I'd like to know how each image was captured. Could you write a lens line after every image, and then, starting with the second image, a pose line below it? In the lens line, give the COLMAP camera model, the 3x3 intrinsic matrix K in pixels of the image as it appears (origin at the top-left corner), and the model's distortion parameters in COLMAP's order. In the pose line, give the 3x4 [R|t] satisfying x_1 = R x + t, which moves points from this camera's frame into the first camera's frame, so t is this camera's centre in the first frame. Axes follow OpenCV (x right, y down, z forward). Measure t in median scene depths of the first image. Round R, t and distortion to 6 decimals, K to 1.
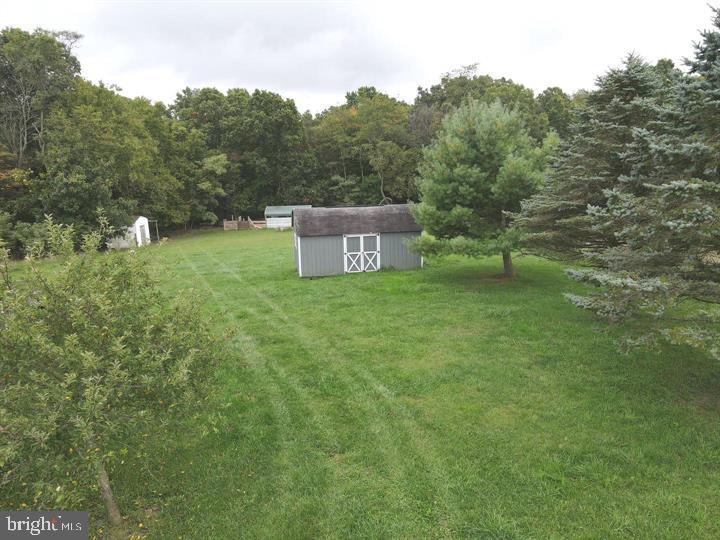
lens RADIAL K [[528.7, 0, 360.0], [0, 528.7, 270.0], [0, 0, 1]] dist [-0.000088, 0.022811]
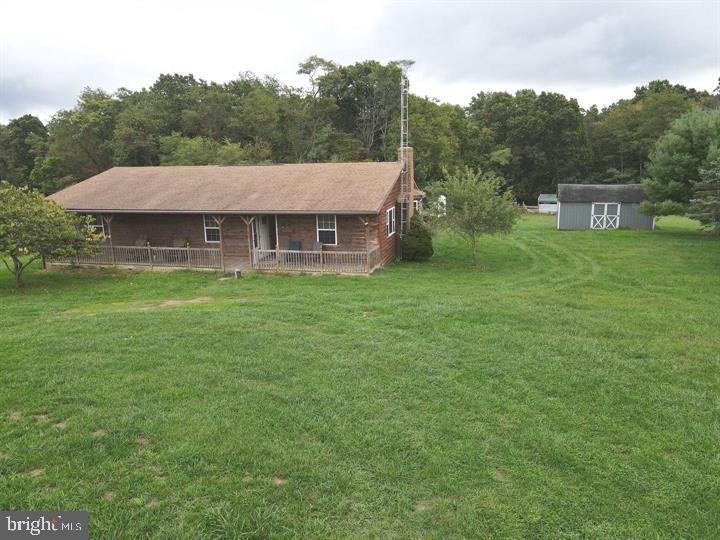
lens RADIAL K [[528.7, 0, 360.0], [0, 528.7, 270.0], [0, 0, 1]] dist [-0.000088, 0.022811]
pose [[0.876113, 0.105208, -0.470486, 0.040773], [-0.101218, 0.994288, 0.033856, 0.048171], [0.471360, 0.017960, 0.881758, -0.210247]]
